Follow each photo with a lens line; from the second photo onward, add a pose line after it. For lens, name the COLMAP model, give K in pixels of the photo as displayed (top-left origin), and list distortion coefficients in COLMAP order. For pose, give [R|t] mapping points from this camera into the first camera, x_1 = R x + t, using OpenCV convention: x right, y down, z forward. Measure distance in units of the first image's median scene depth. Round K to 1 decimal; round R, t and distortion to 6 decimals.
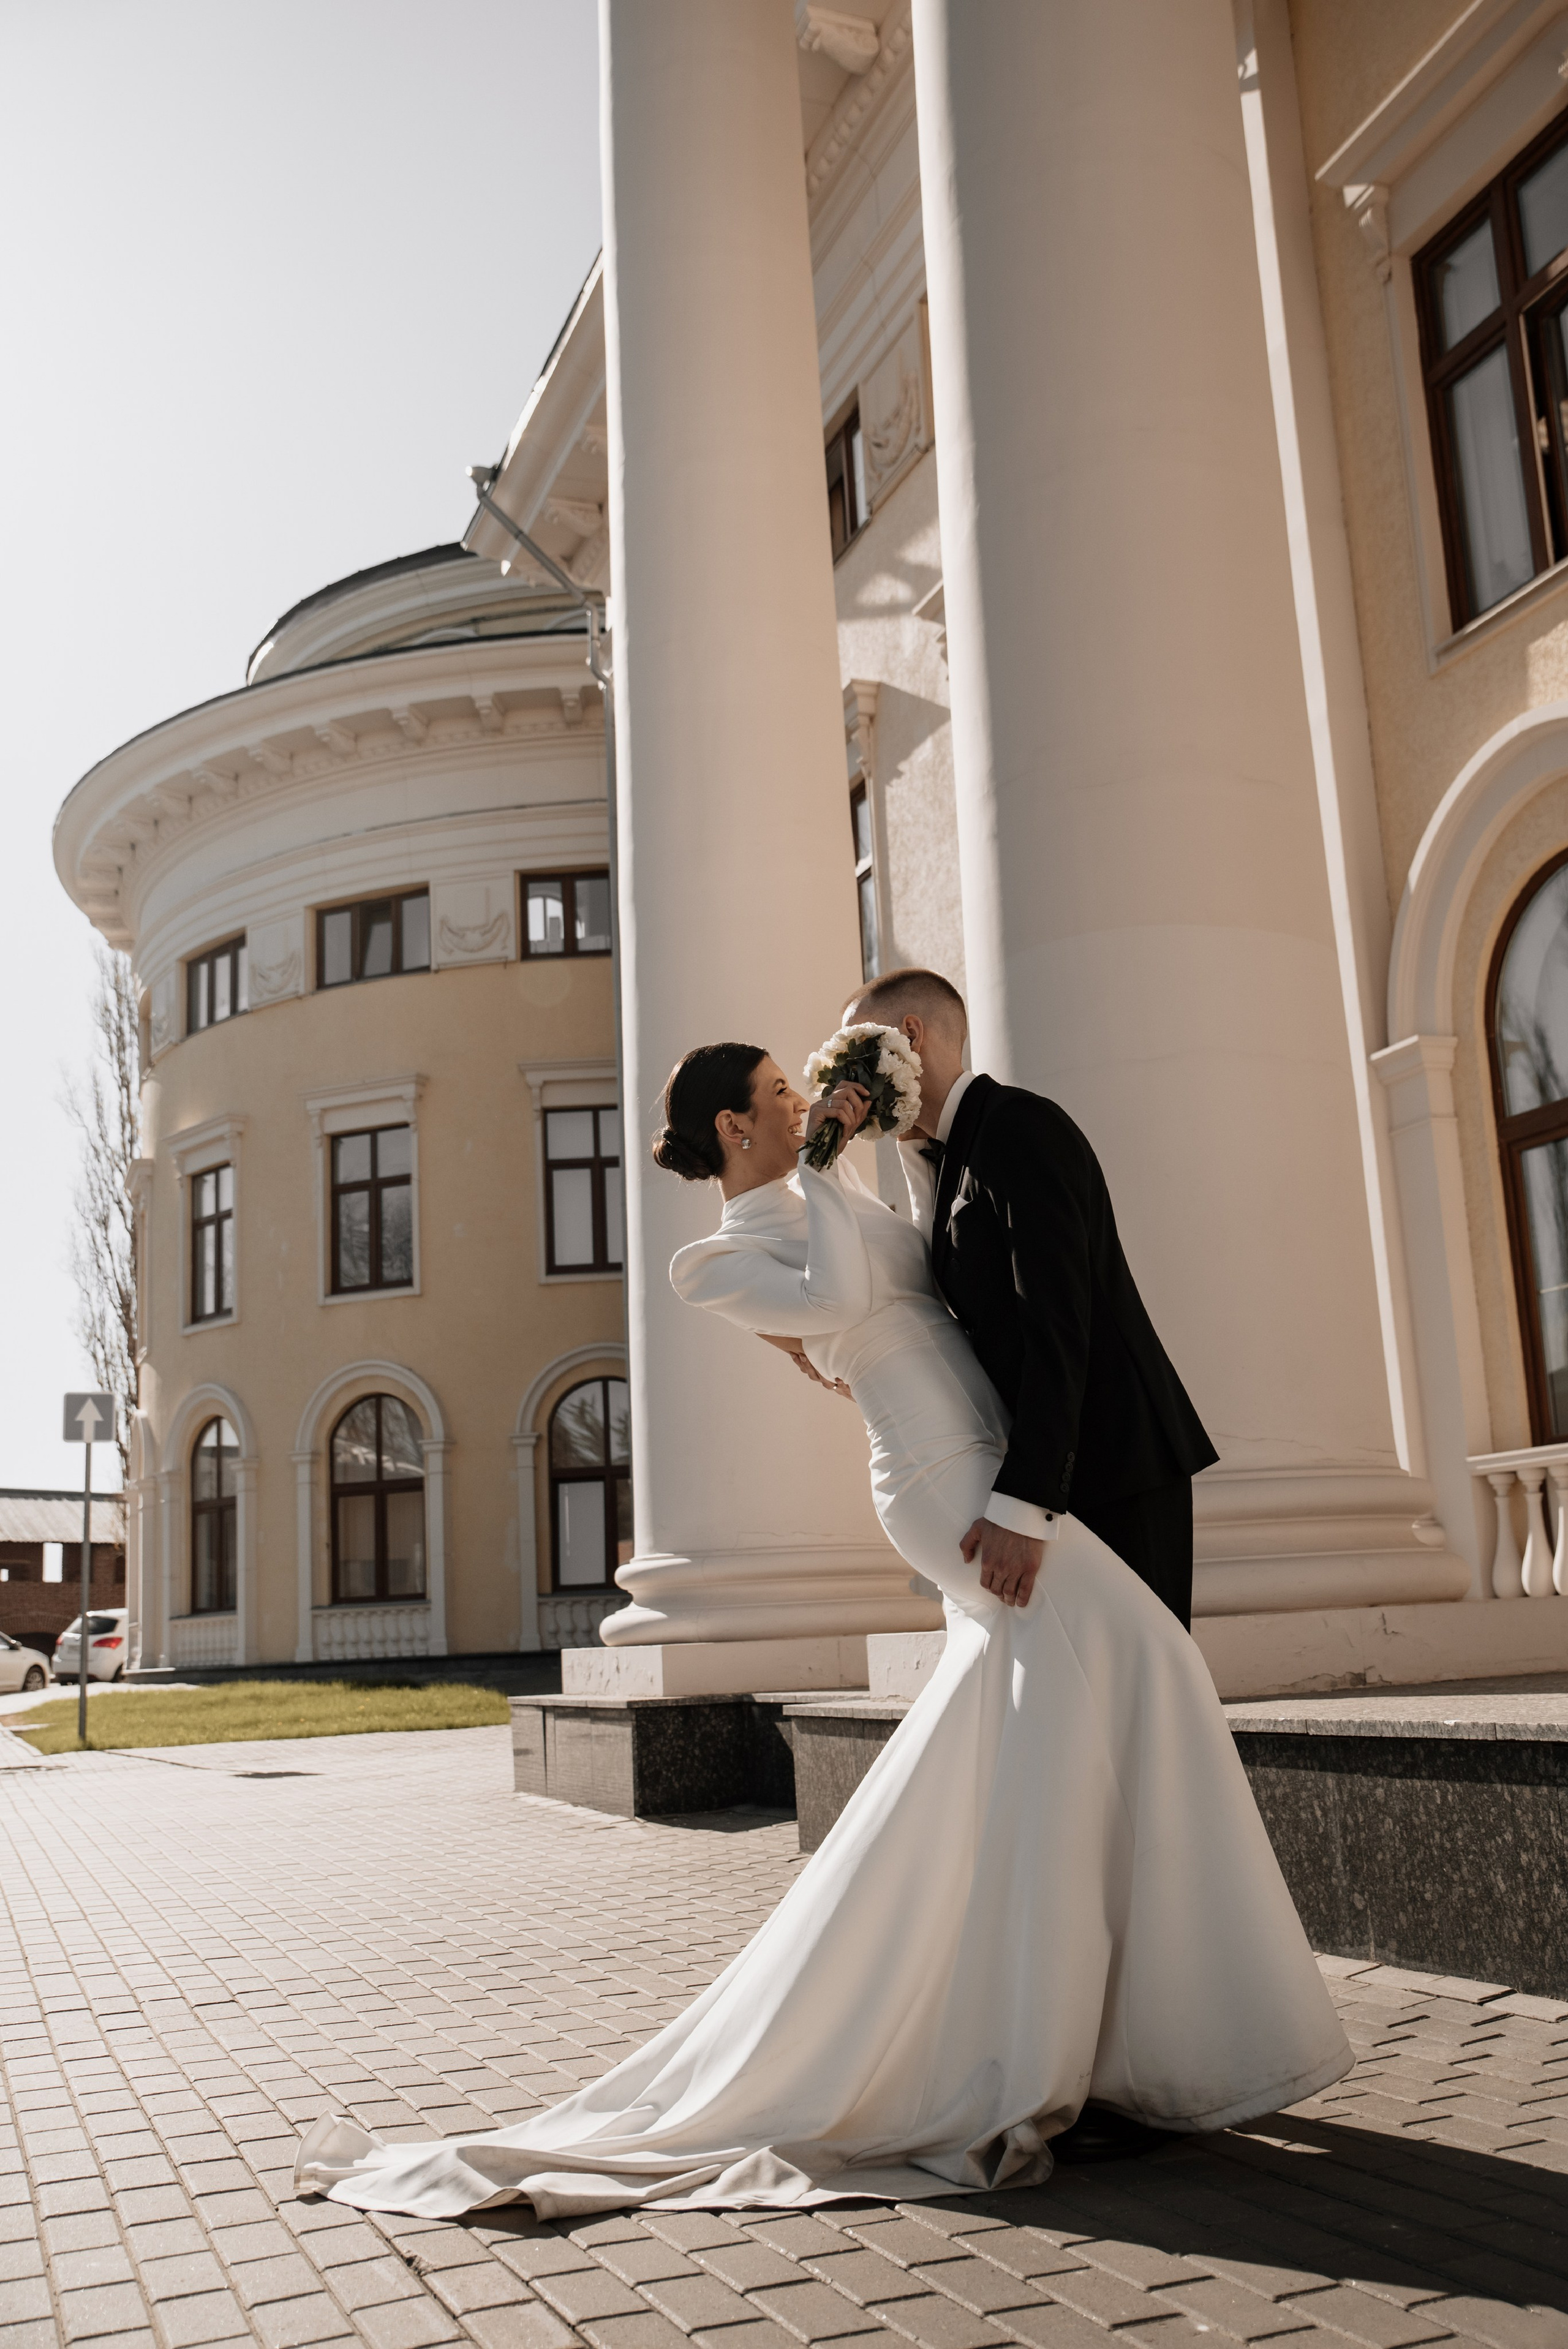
lens RADIAL K [[2237.5, 0, 838.5], [0, 2237.5, 1206.0], [0, 0, 1]] dist [-0.082376, 0.152462]
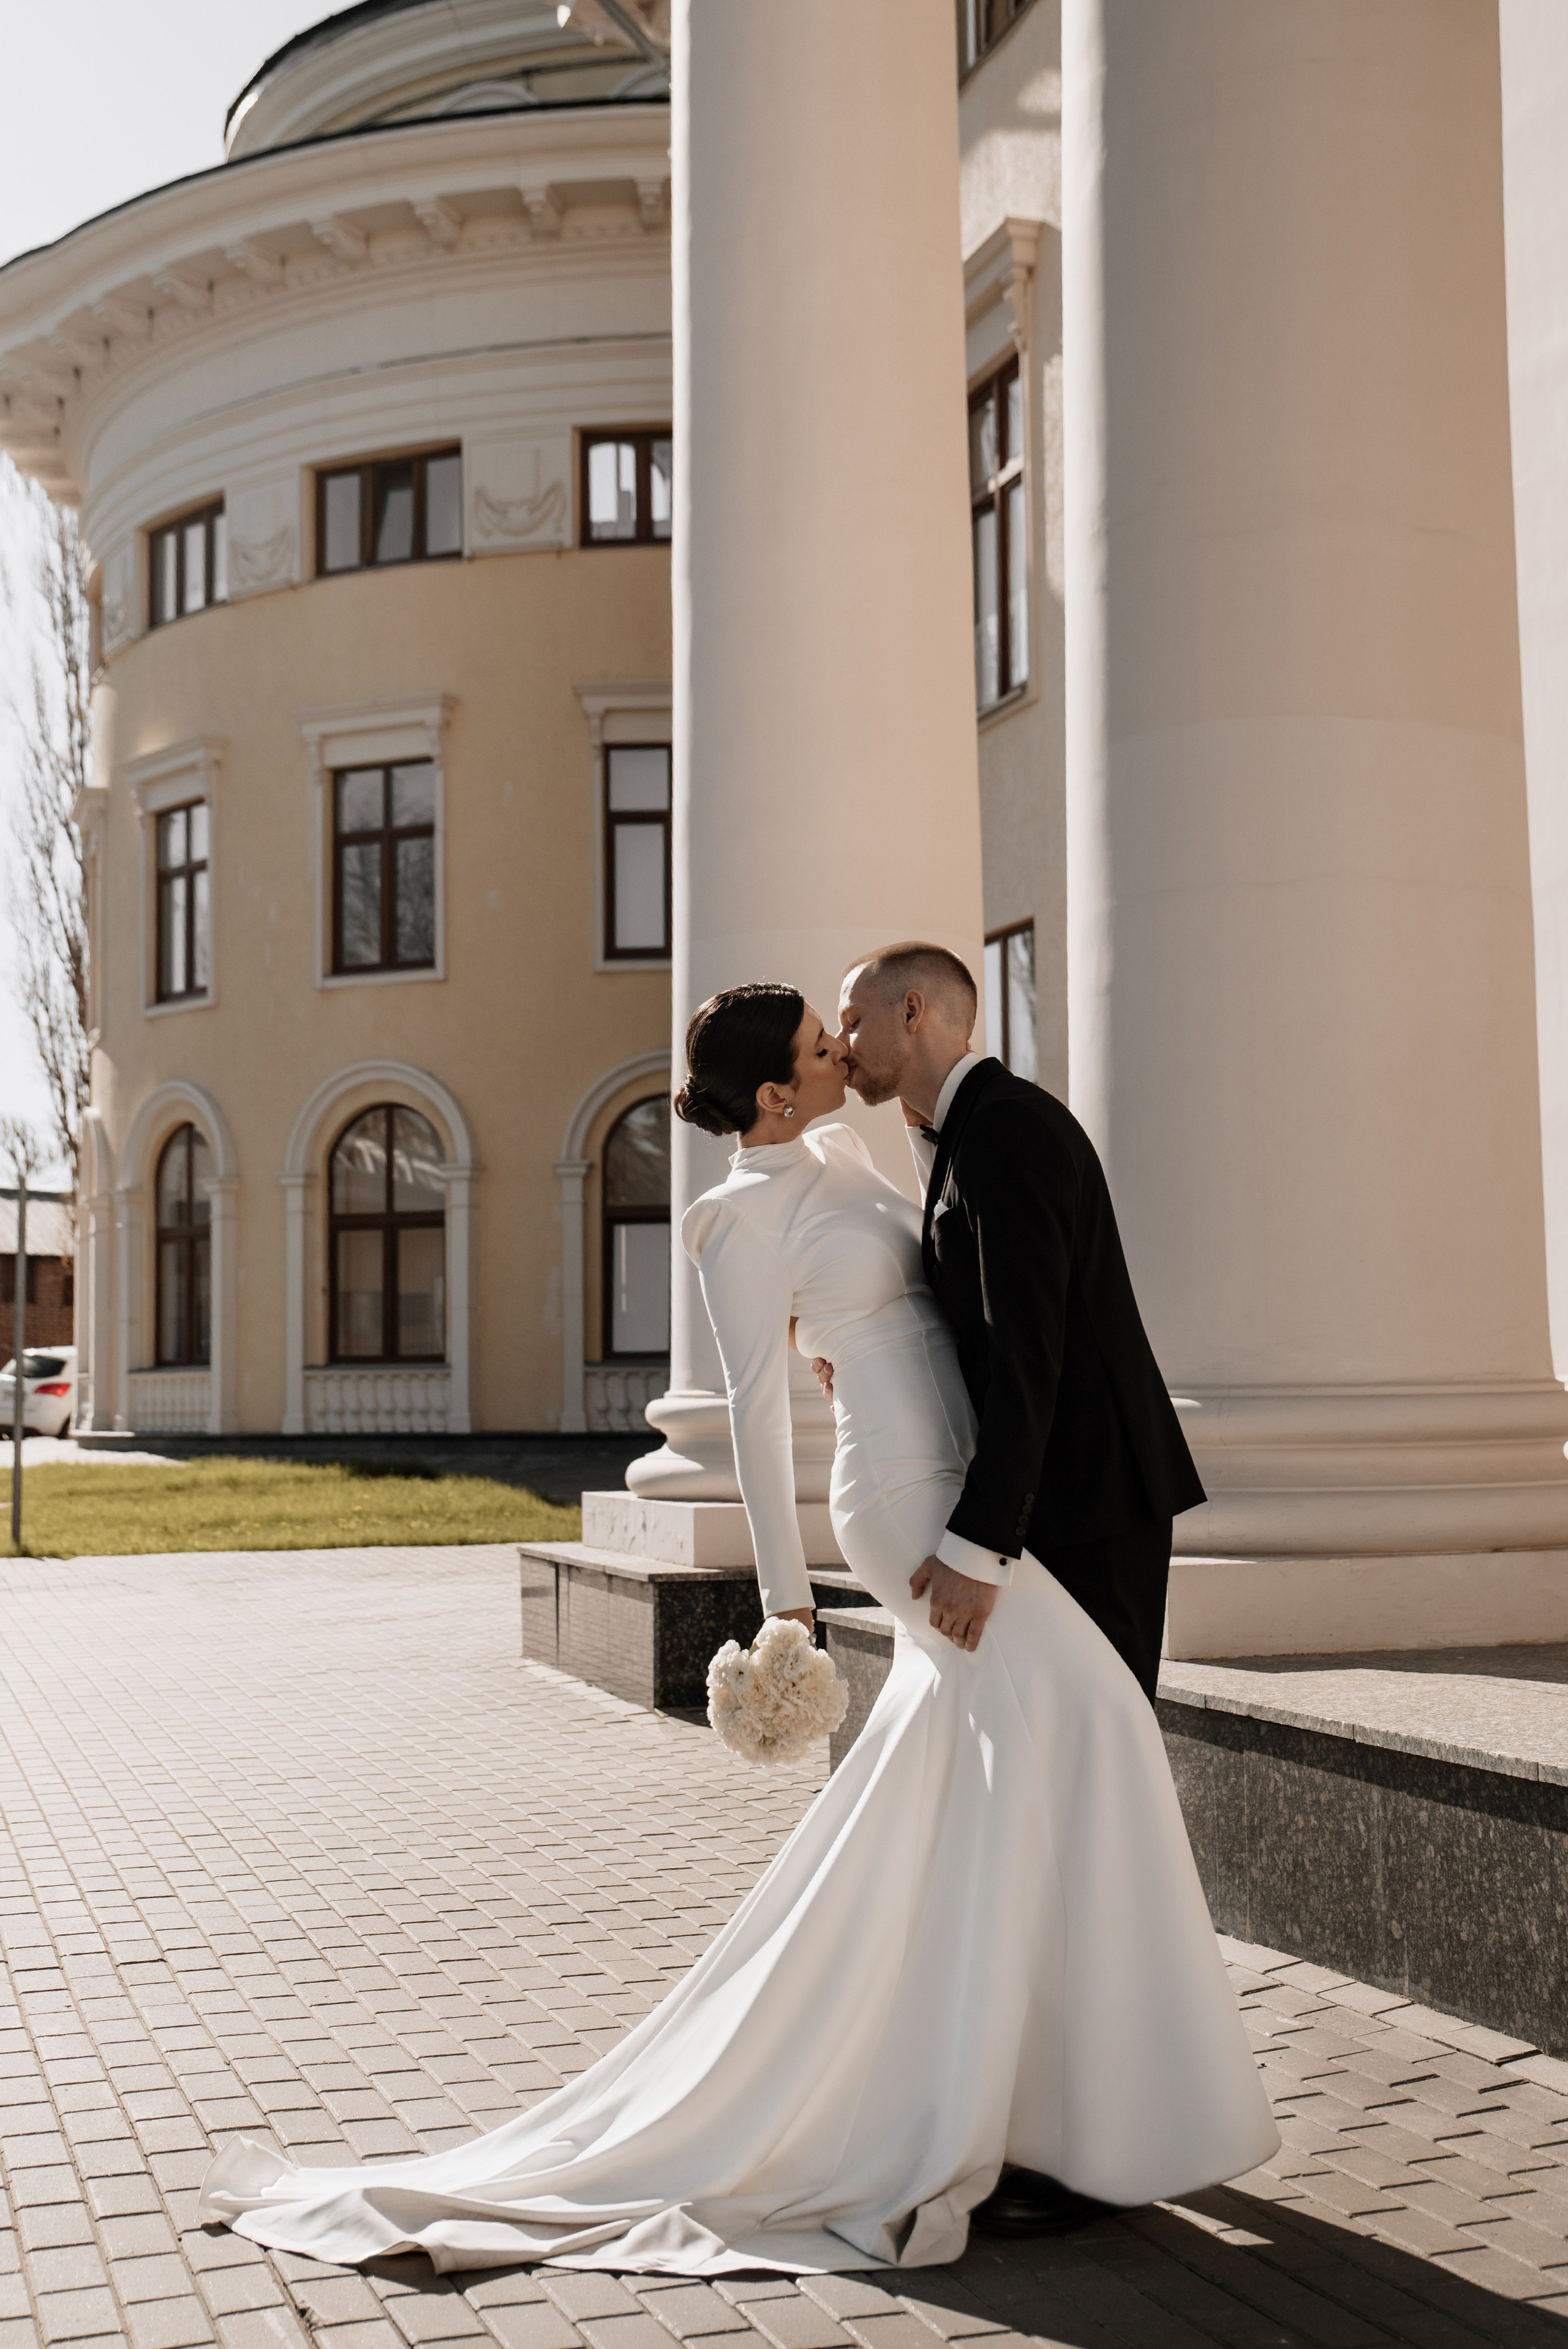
lens RADIAL K [[2914.6, 0, 842.3], [0, 2914.6, 1233.9], [0, 0, 1]] dist [-0.039352, 0.224350]
pose [[0.997981, 0.037607, -0.051181, 0.008401], [-0.030266, 0.990063, 0.137326, -0.016540], [0.055837, -0.135500, 0.989203, -0.019034]]
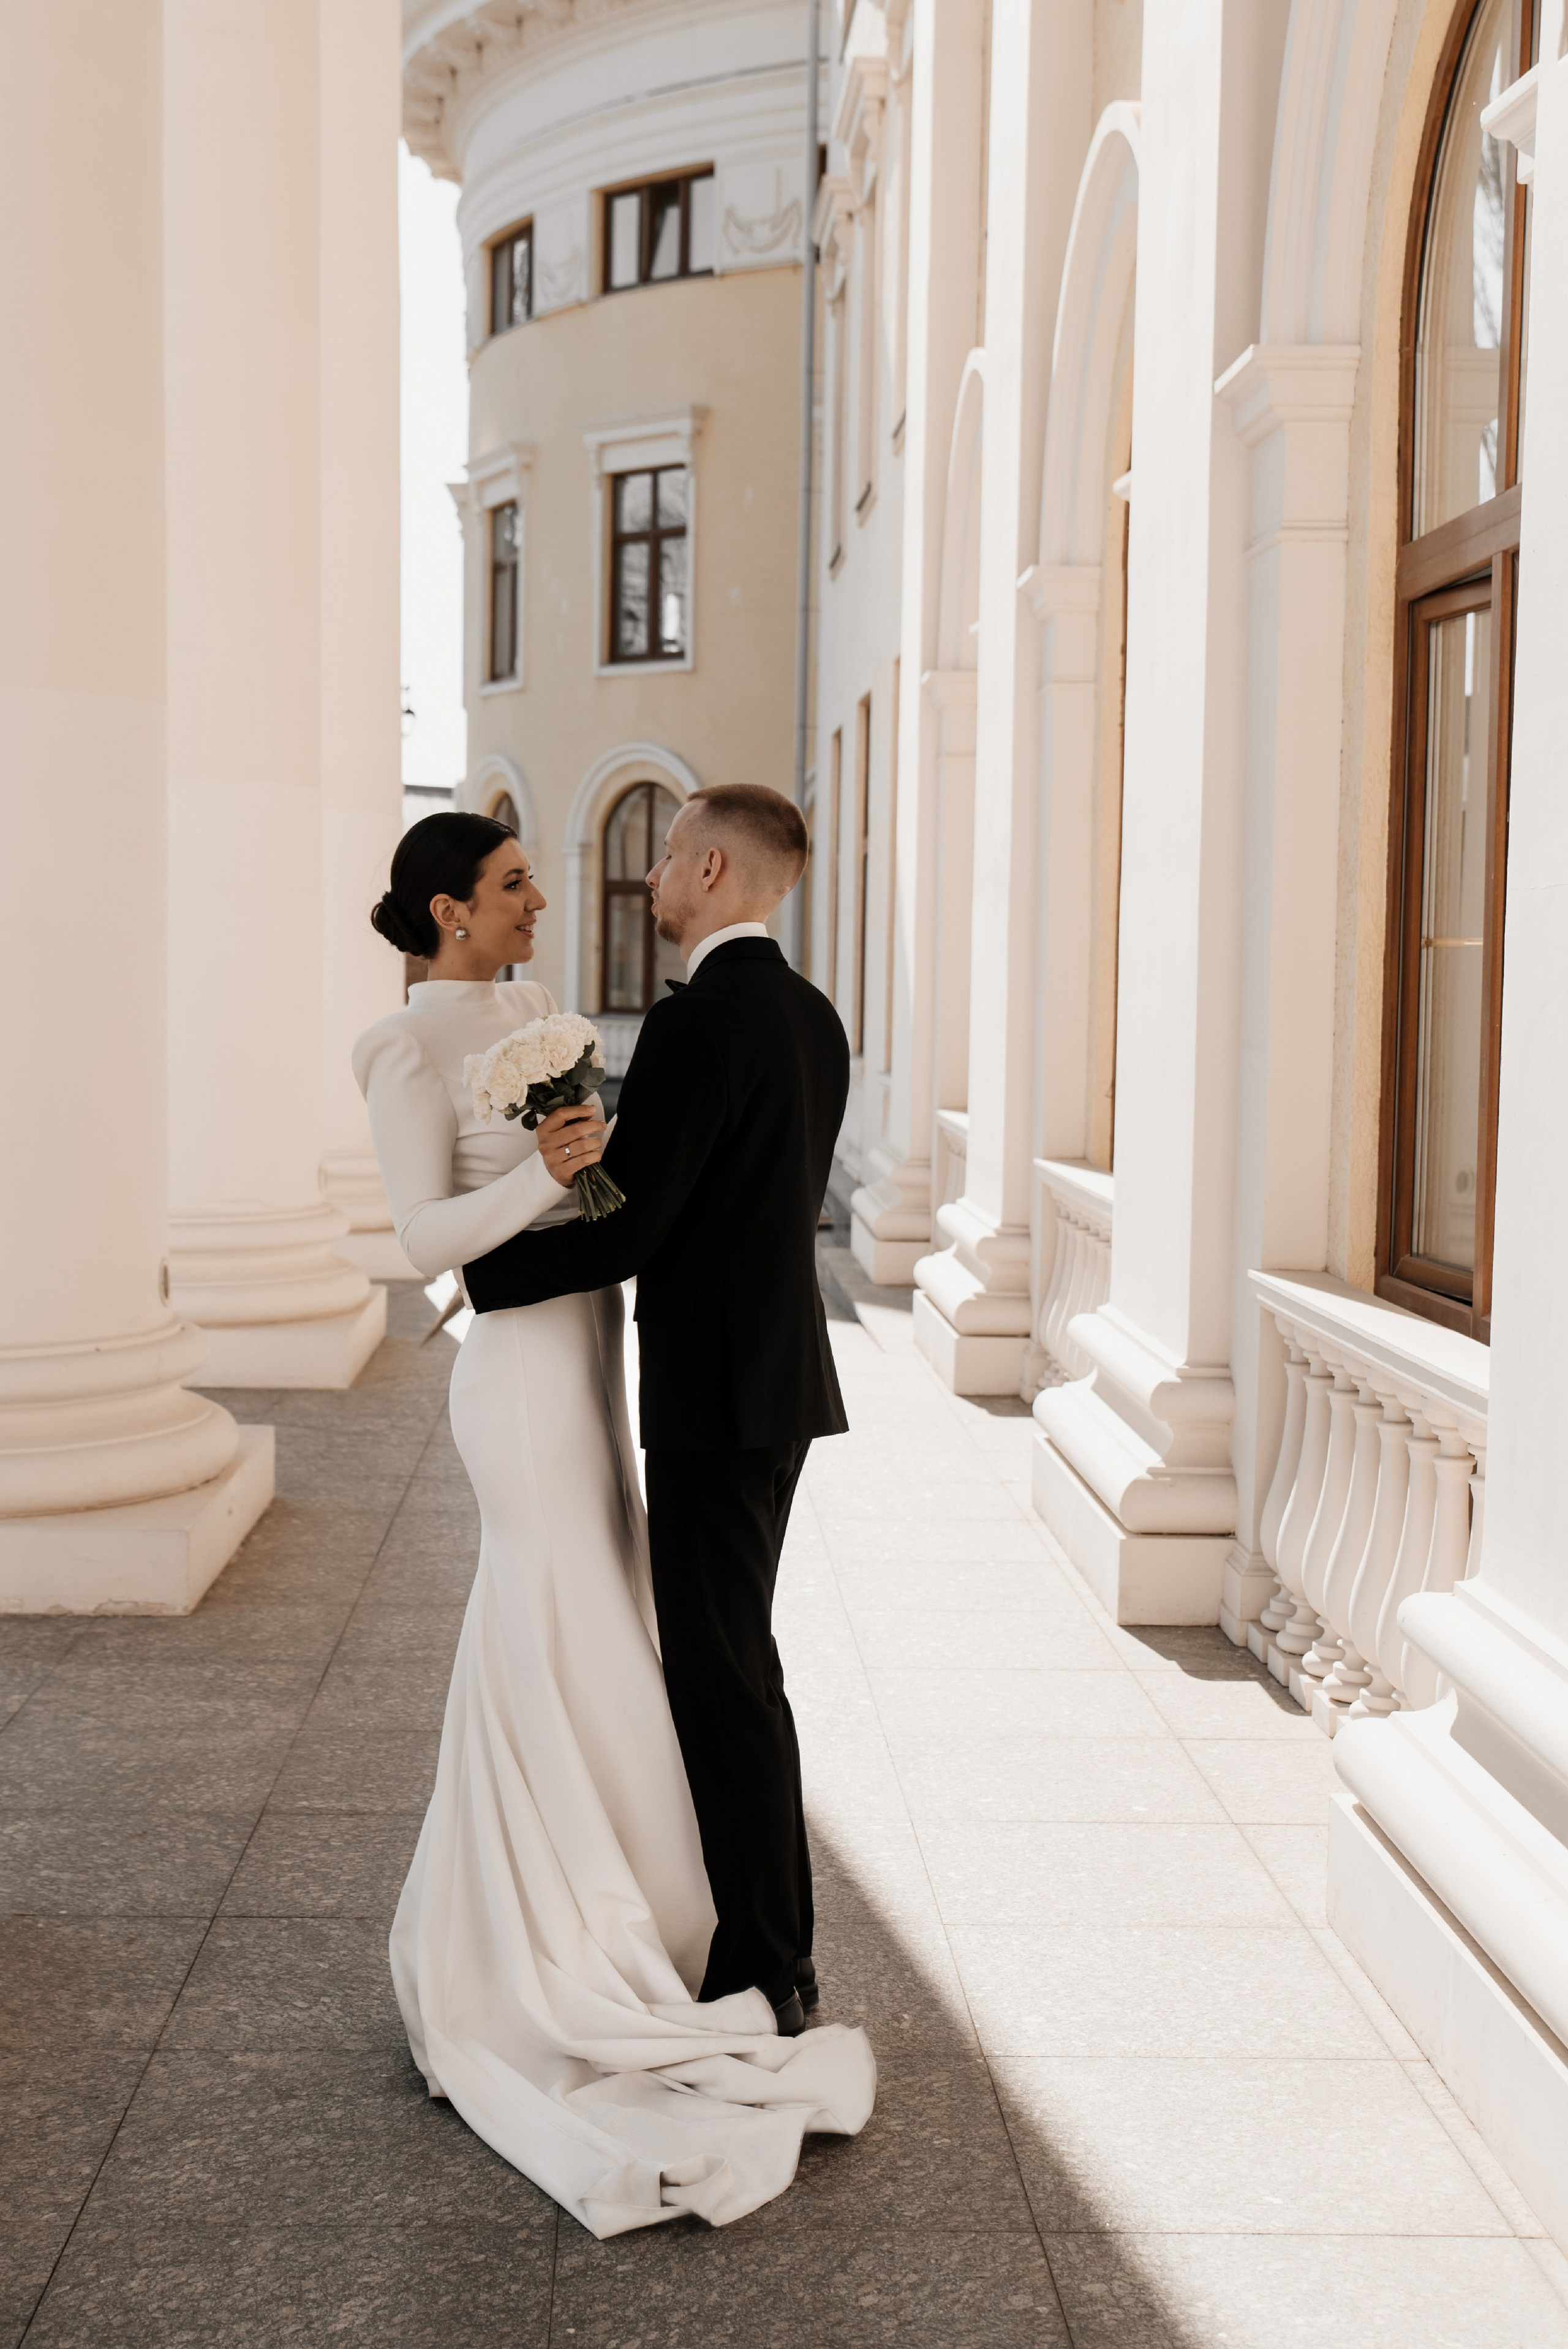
lens RADIAL K [[3070.8, 0, 662.3], [0, 3070.8, 1169.4], [0, 0, 1]] dist [-0.001840, 0.097068]
pose [[0.924531, 0.092878, -0.369617, 0.260200], [0.005489, 0.966504, 0.256594, -0.078737], [0.381068, -0.239258, 0.893053, -0.116363]]
